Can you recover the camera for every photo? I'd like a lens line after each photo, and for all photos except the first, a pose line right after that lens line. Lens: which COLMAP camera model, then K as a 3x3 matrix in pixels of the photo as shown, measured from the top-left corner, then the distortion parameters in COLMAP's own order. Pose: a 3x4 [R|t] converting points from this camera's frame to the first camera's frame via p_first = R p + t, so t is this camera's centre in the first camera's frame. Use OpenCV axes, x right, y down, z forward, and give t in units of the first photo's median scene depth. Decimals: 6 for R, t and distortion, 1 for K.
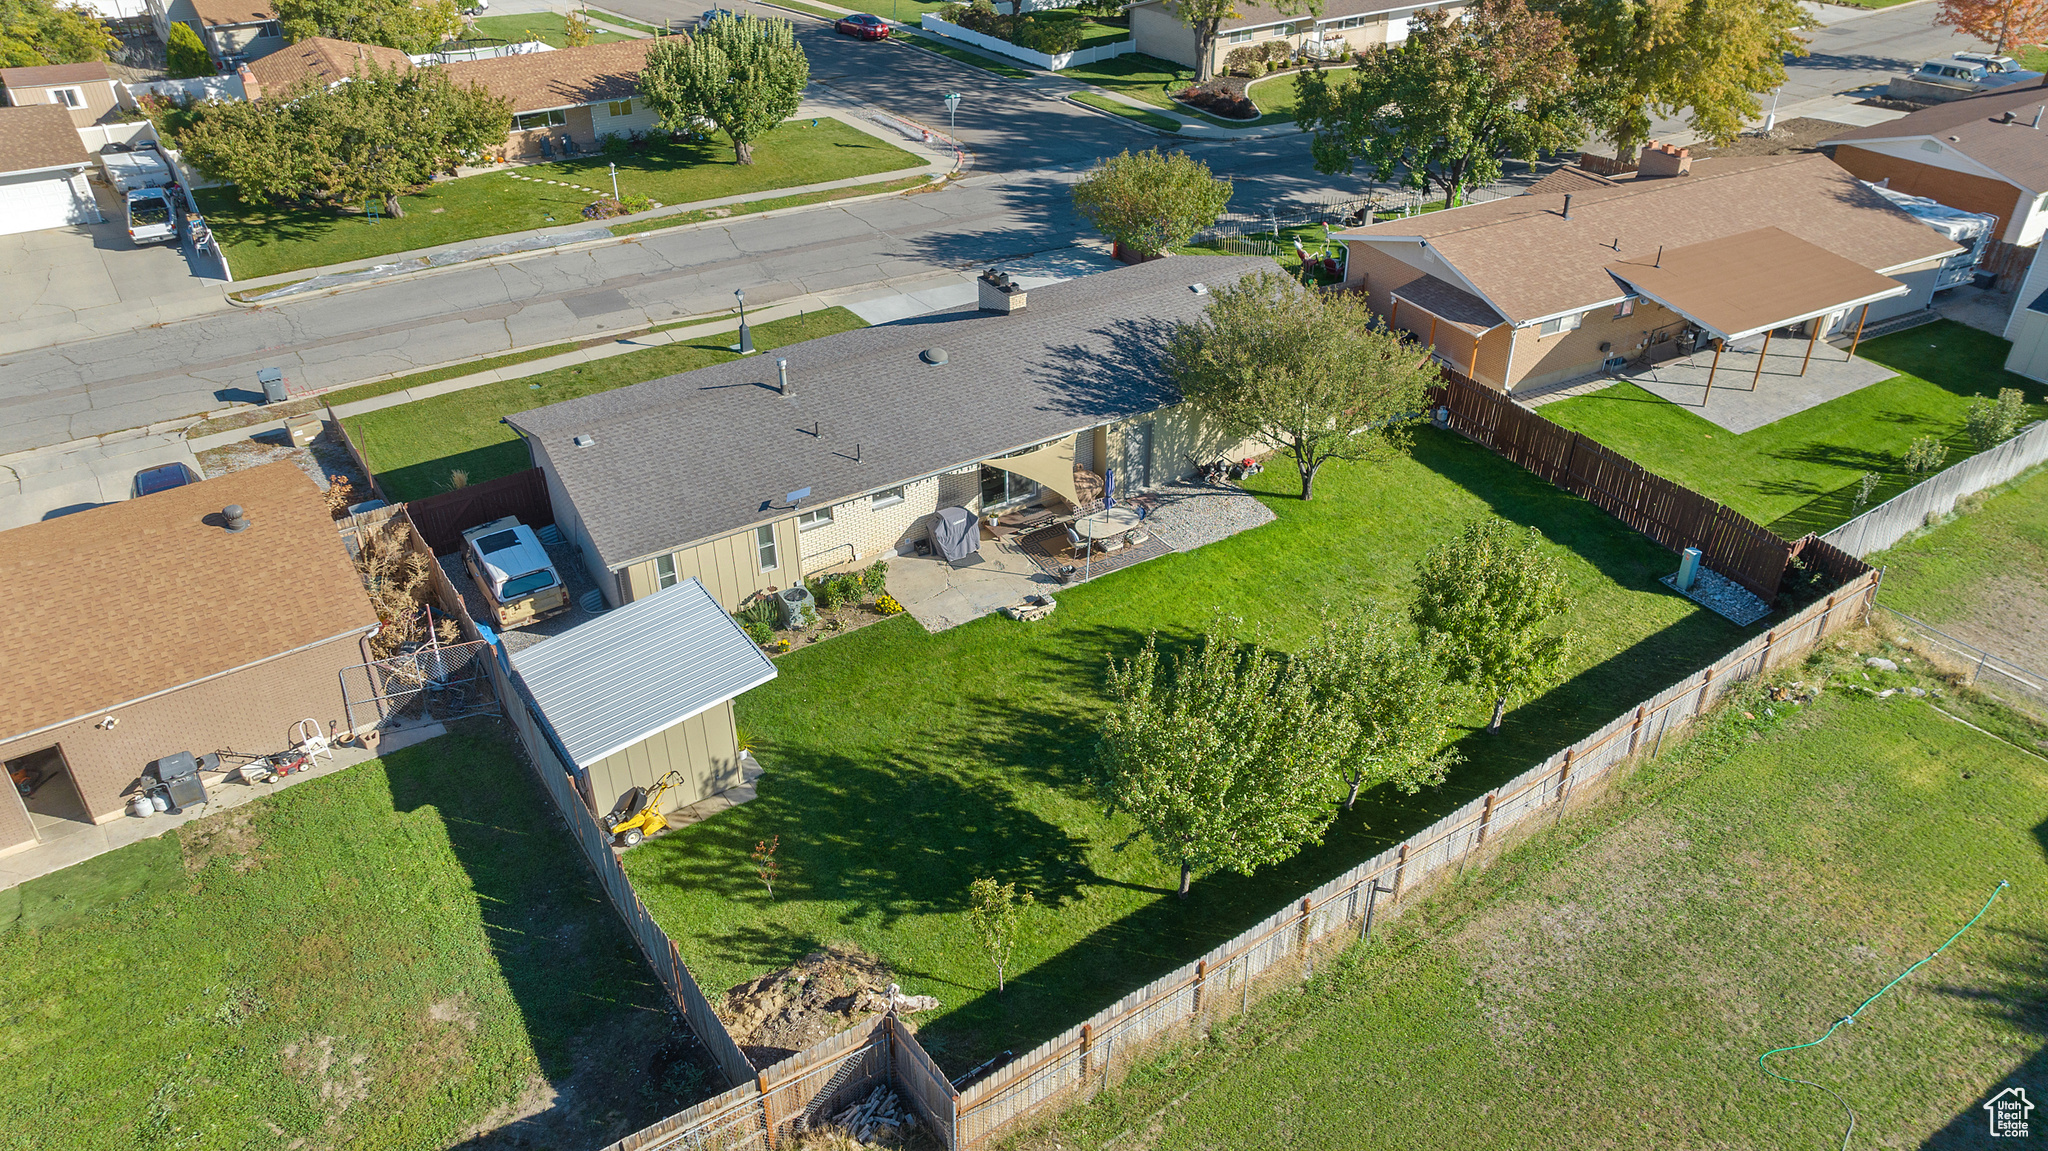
lens RADIAL K [[1465.6, 0, 1021.5], [0, 1465.6, 576.9], [0, 0, 1]] dist [-0.022116, 0.011800]
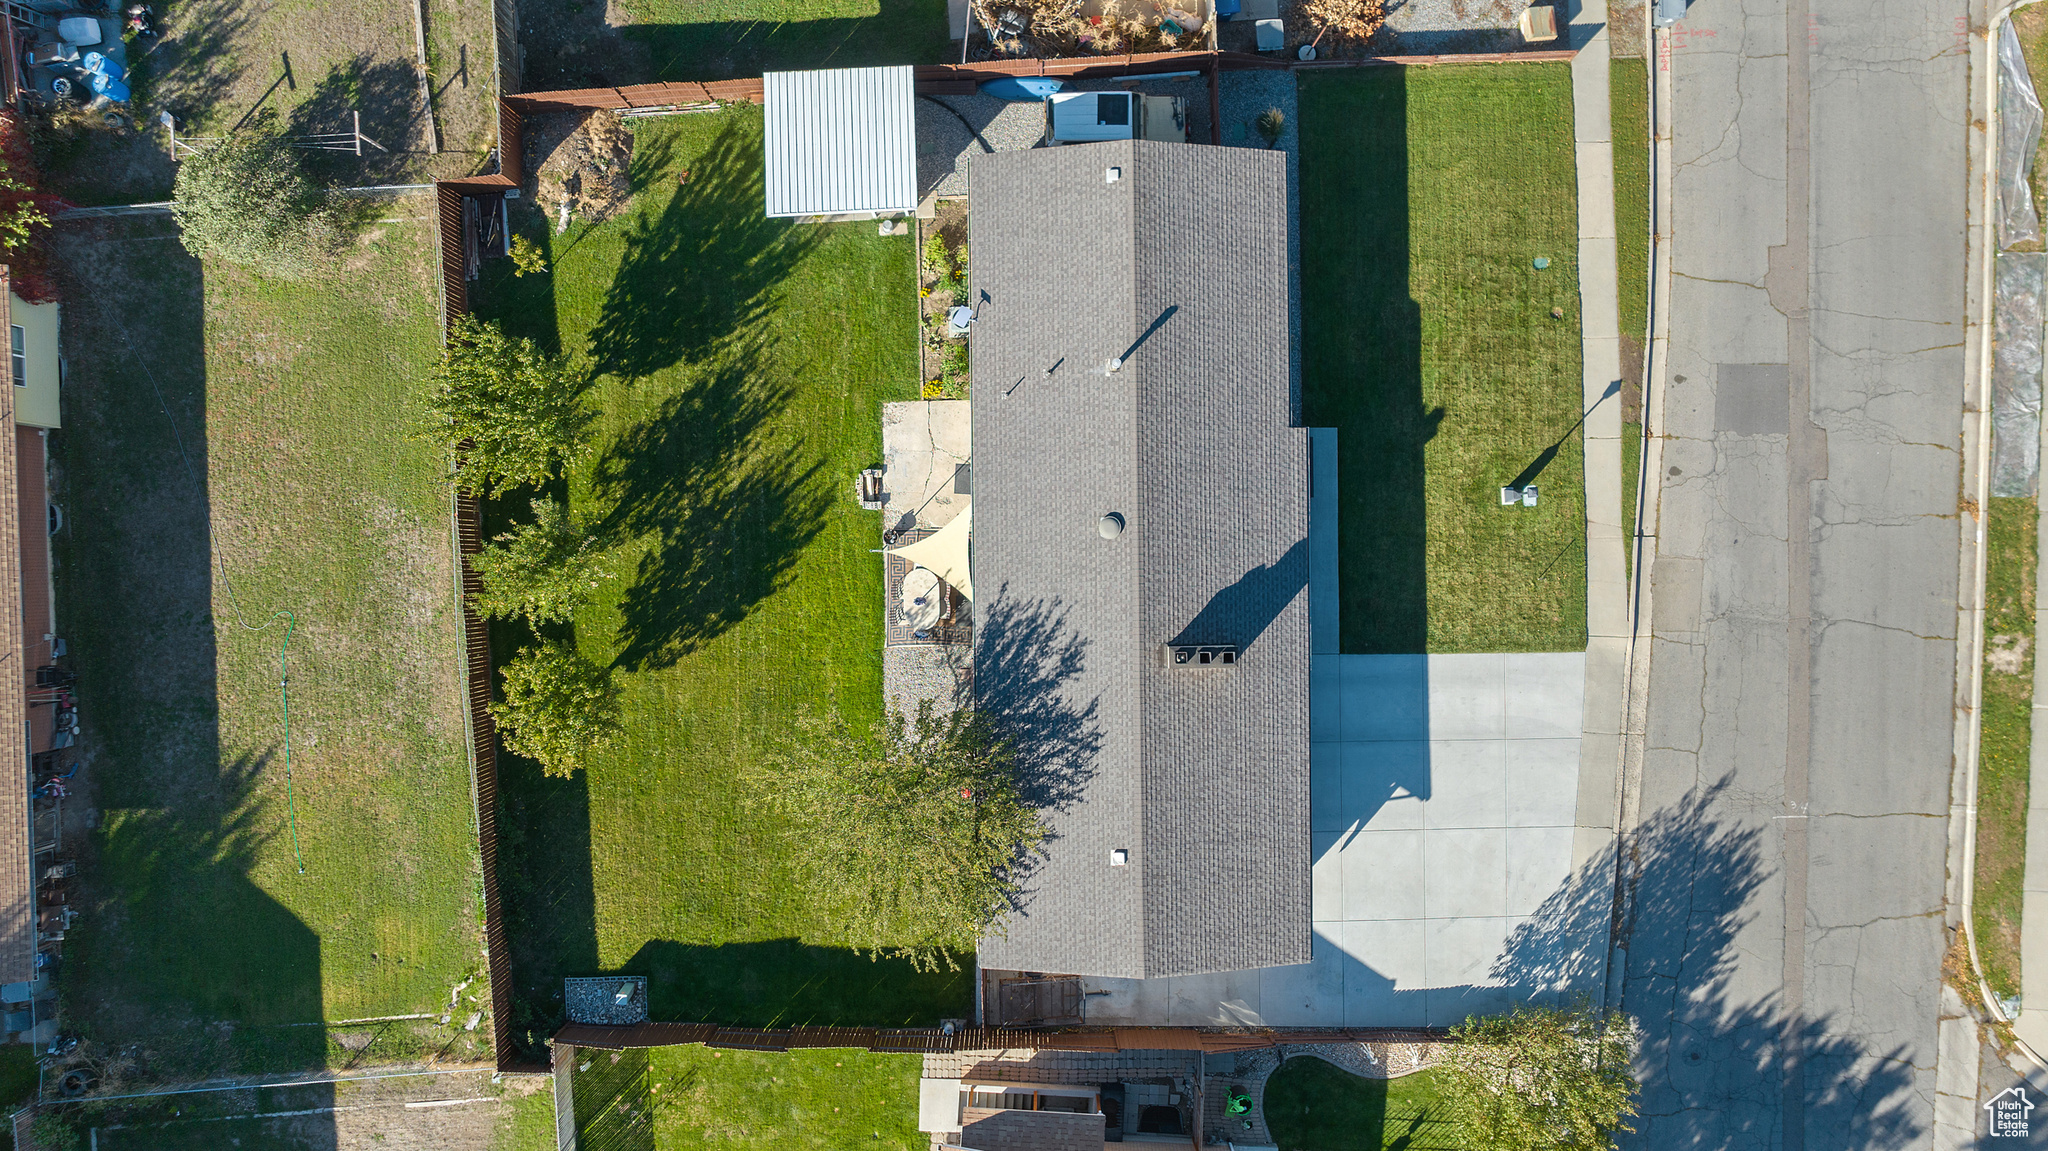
lens RADIAL K [[1465.6, 0, 1022.4], [0, 1465.6, 579.7], [0, 0, 1]] dist [-0.022116, 0.011800]
pose [[-0.514677, 0.857270, 0.014031, -0.012200], [-0.439845, -0.278045, 0.853948, -1.266420], [0.735965, 0.433335, 0.520169, 0.569693]]
